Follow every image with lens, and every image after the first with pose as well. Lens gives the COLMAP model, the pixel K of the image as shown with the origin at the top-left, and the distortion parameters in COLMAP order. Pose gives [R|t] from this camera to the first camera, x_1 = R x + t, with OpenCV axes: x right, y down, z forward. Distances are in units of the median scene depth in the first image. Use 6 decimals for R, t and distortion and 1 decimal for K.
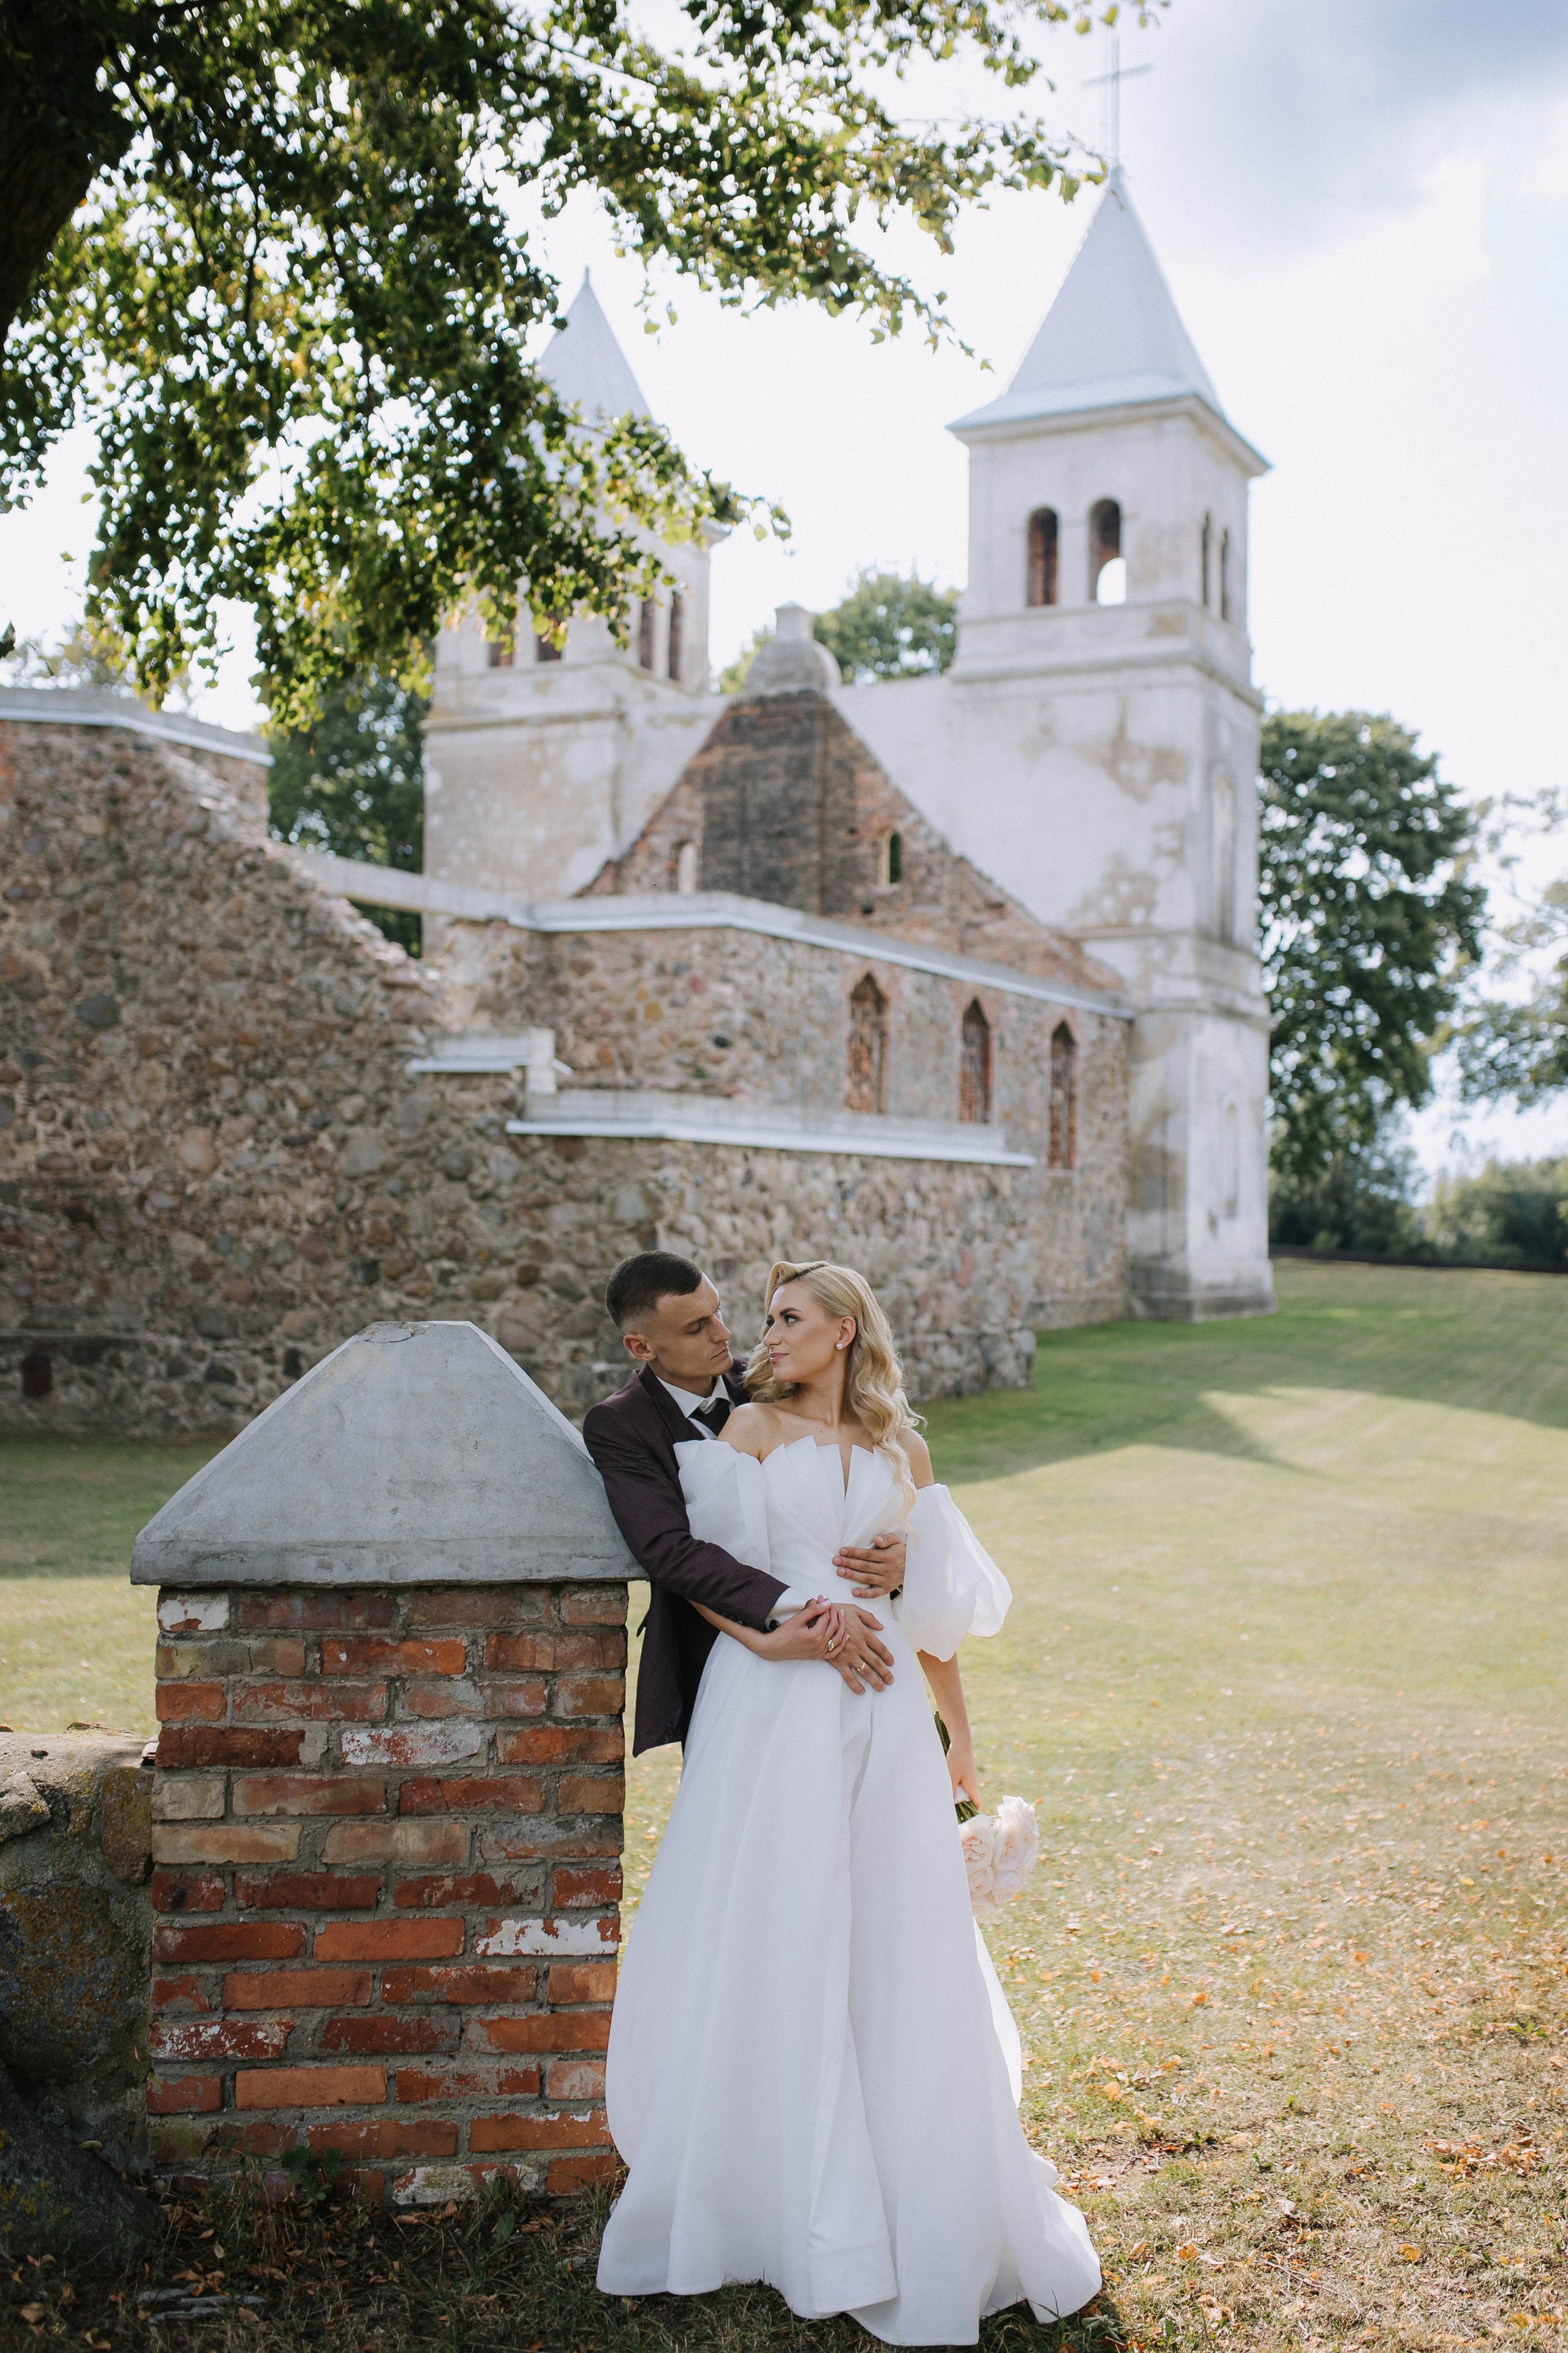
lens RADIAL K [[2325.4, 0, 814.4], [0, 2325.4, 1085.3], [0, 0, 1]] dist [-0.000164, -0.000156]
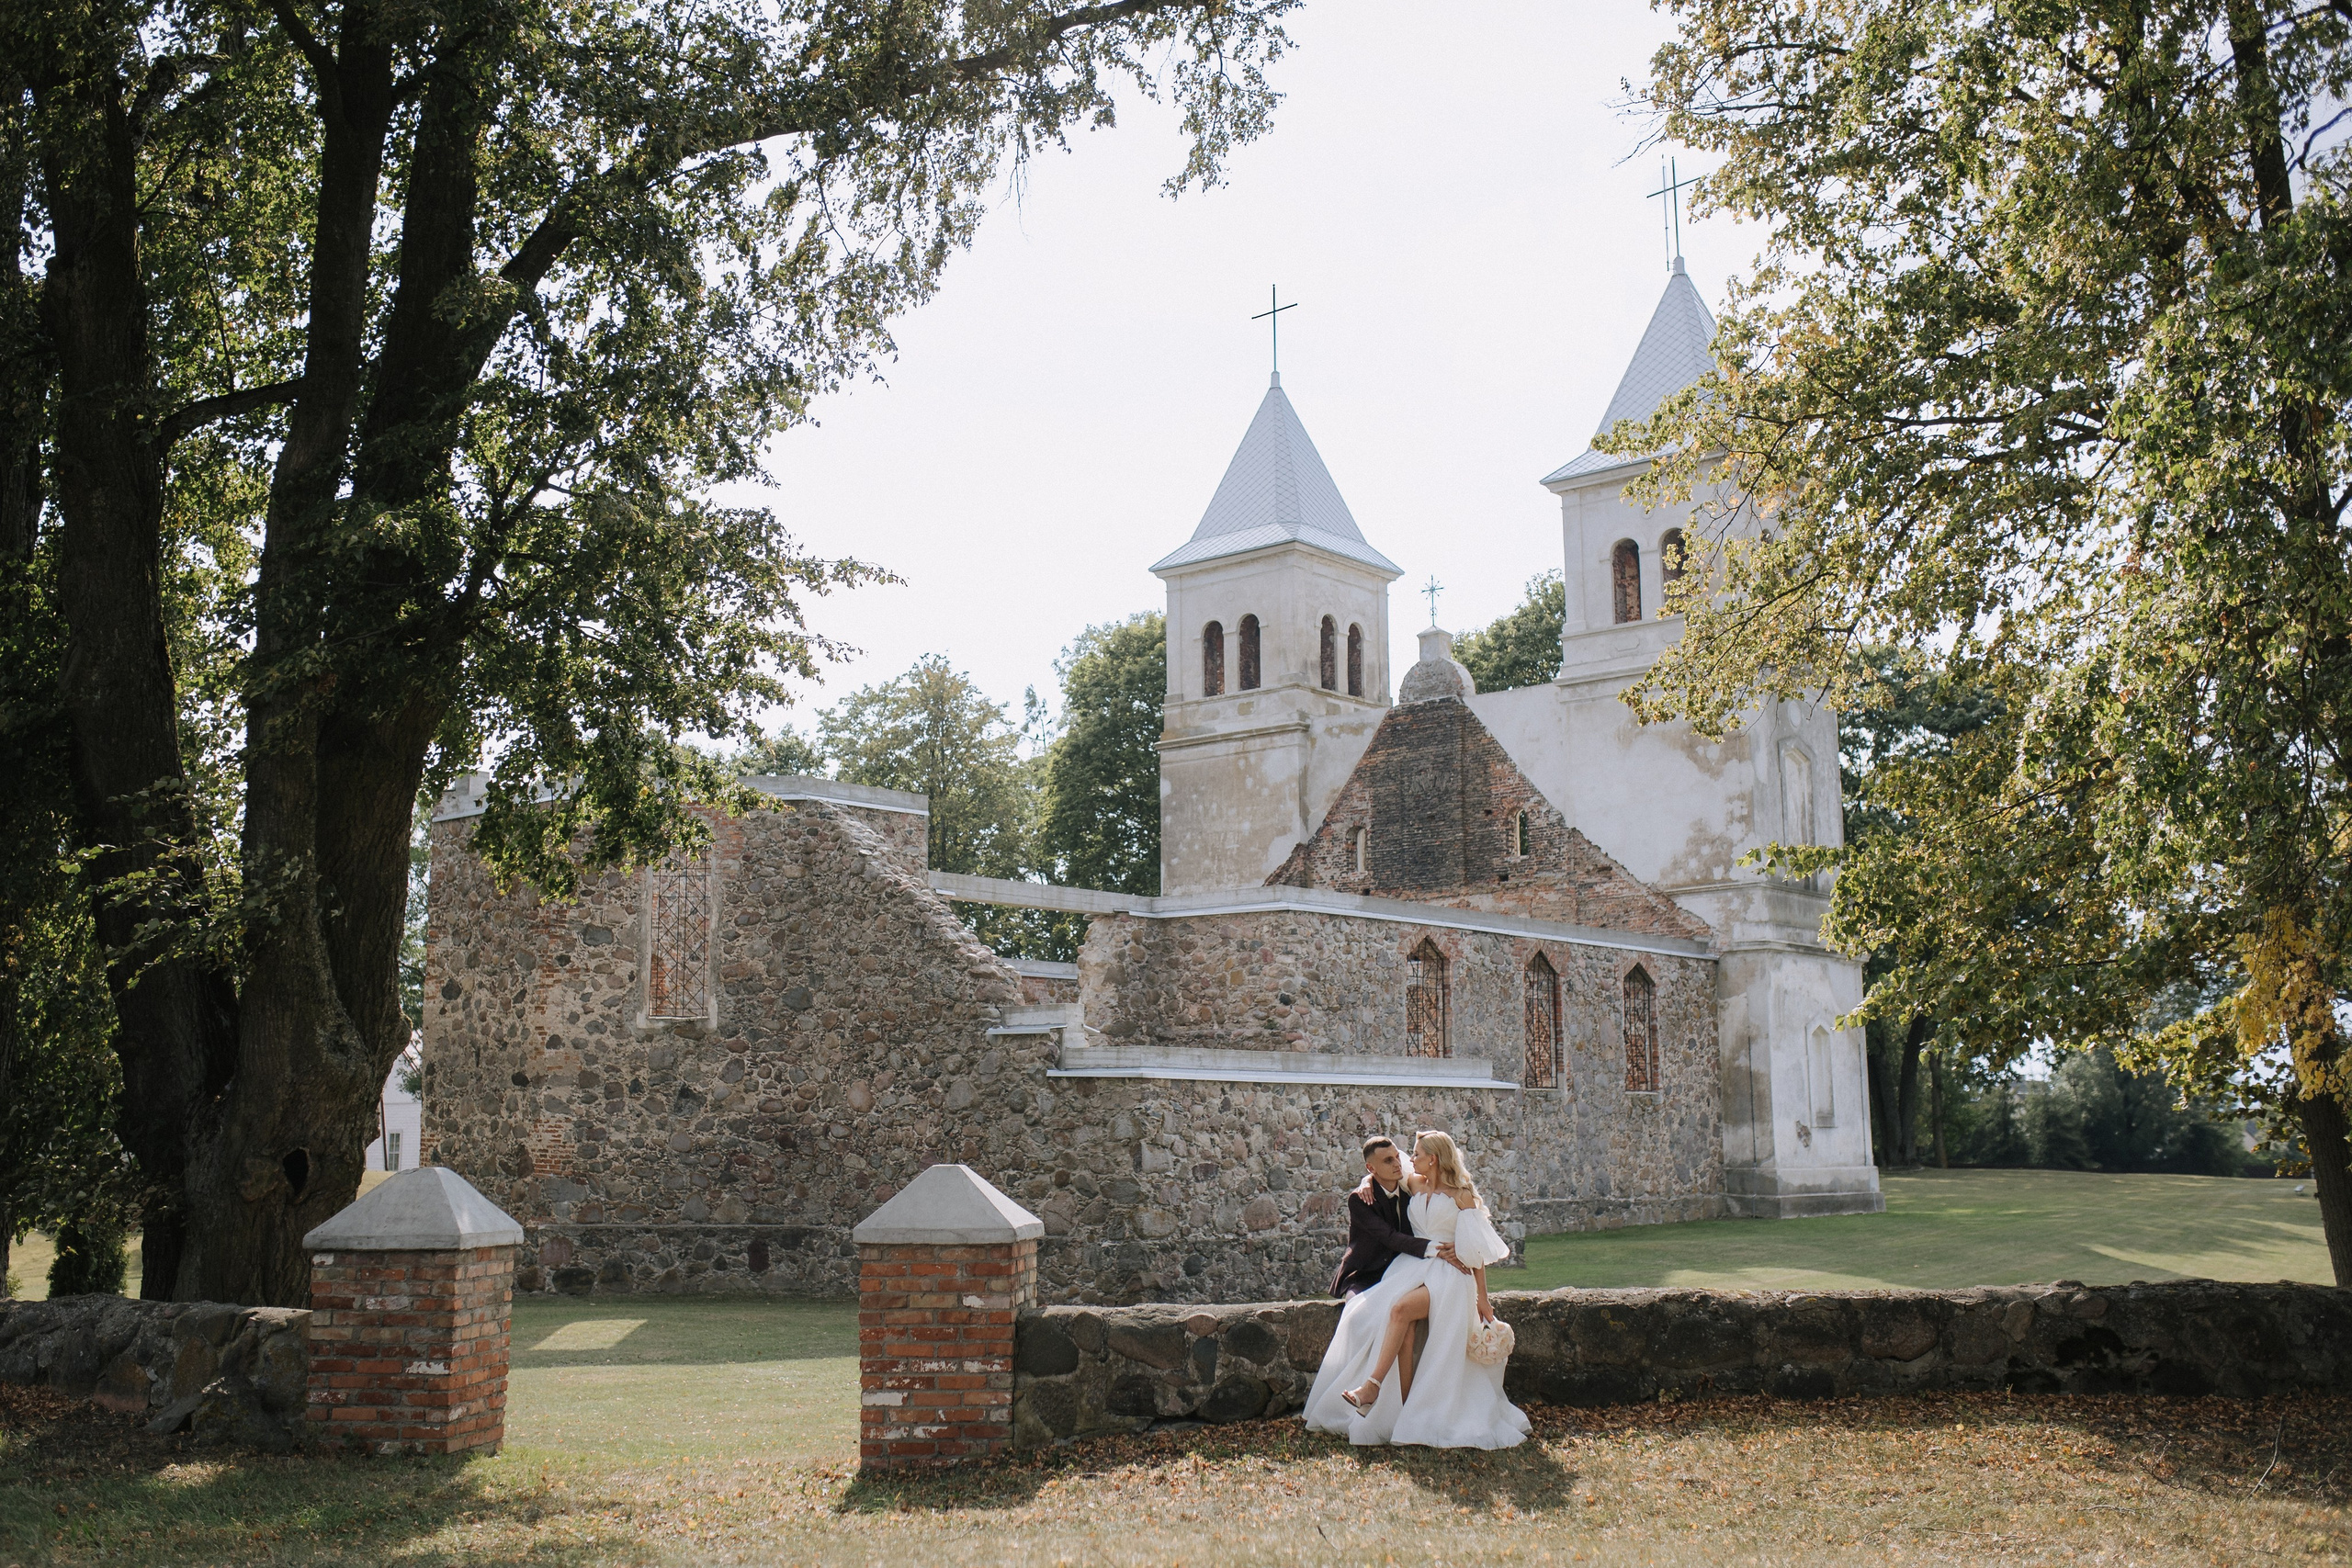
lens RADIAL K [[2128.9, 0, 1152.0], [0, 2128.9, 782.3], [0, 0, 1]] dist [-0.000805, 0.002175]
pose [[0.968939, -0.059266, -0.240095, 0.181502], [0.032394, 0.992911, -0.114361, -0.005669], [0.245171, 0.103031, 0.963990, -0.183779]]
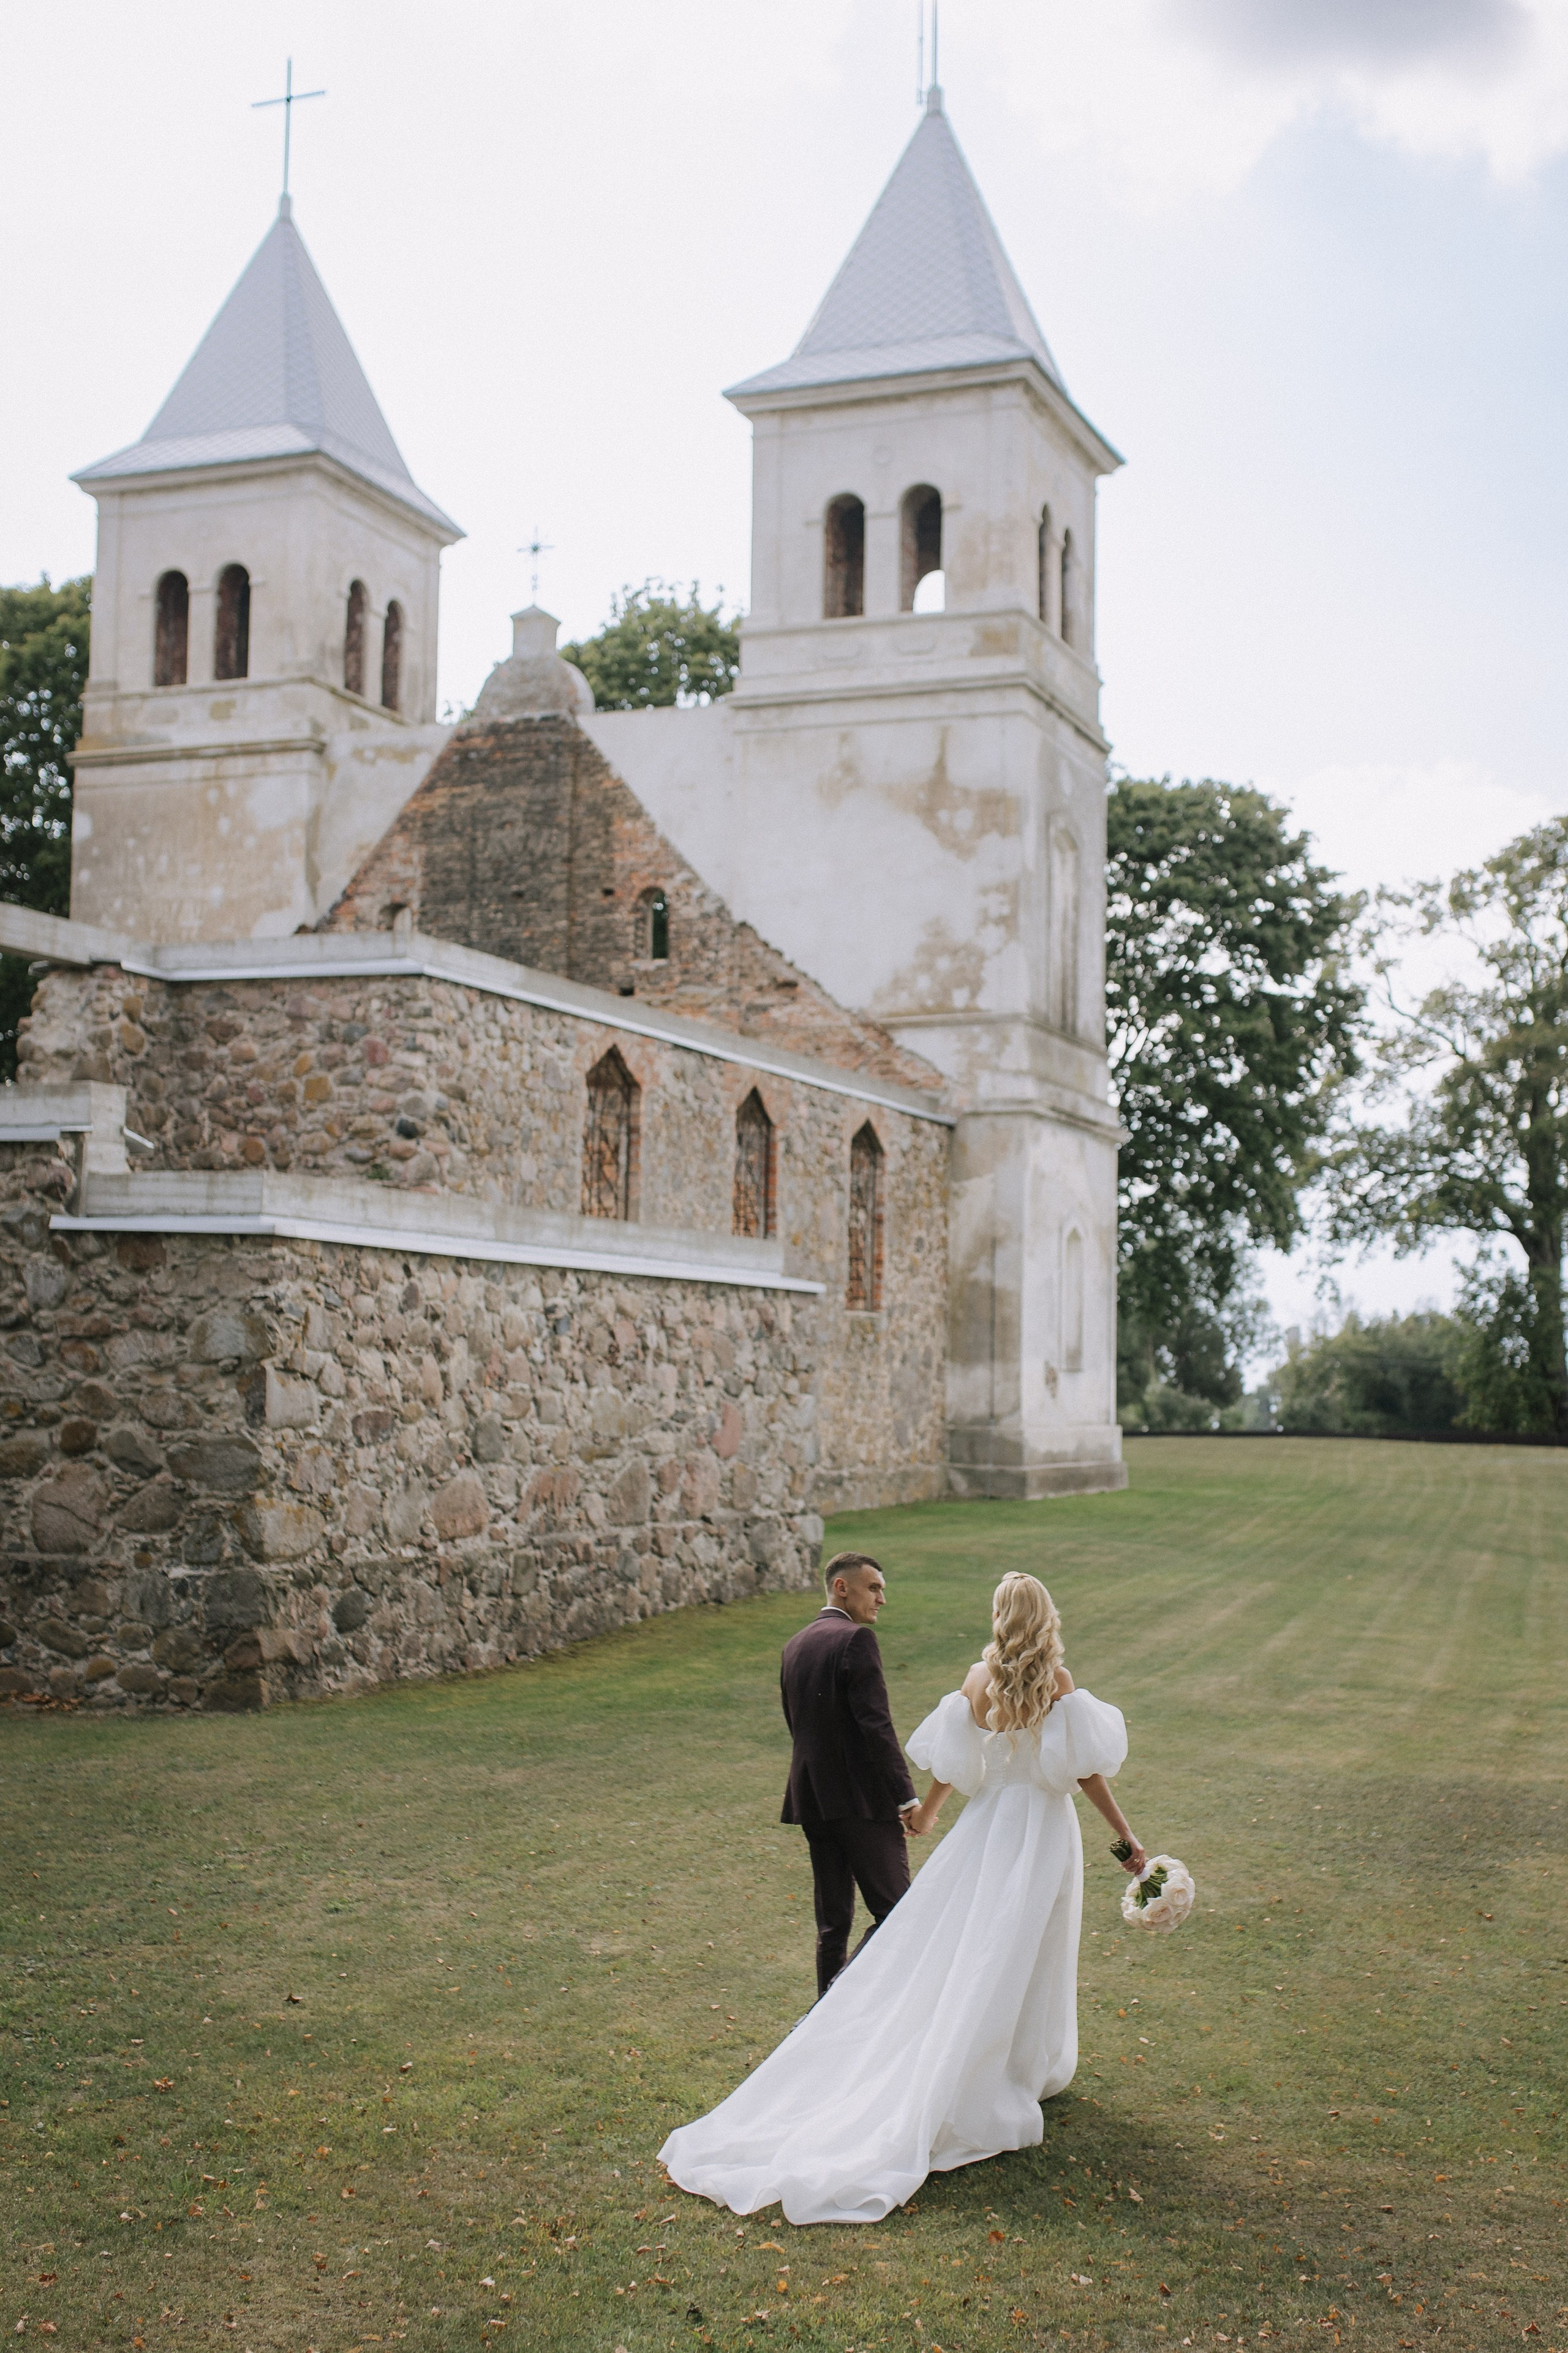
lens RADIAL K [[2616.9, 0, 869.1], [0, 2616.9, 1189.3], [0, 0, 1]] dist [-0.005817, -0.008733]
pose [[0.994607, 0.004432, 0.103623, 0.020351], [-0.002526, 0.999825, -0.018519, 0.015630], [-0.103687, 0.018158, 0.994444, 0.148751]]
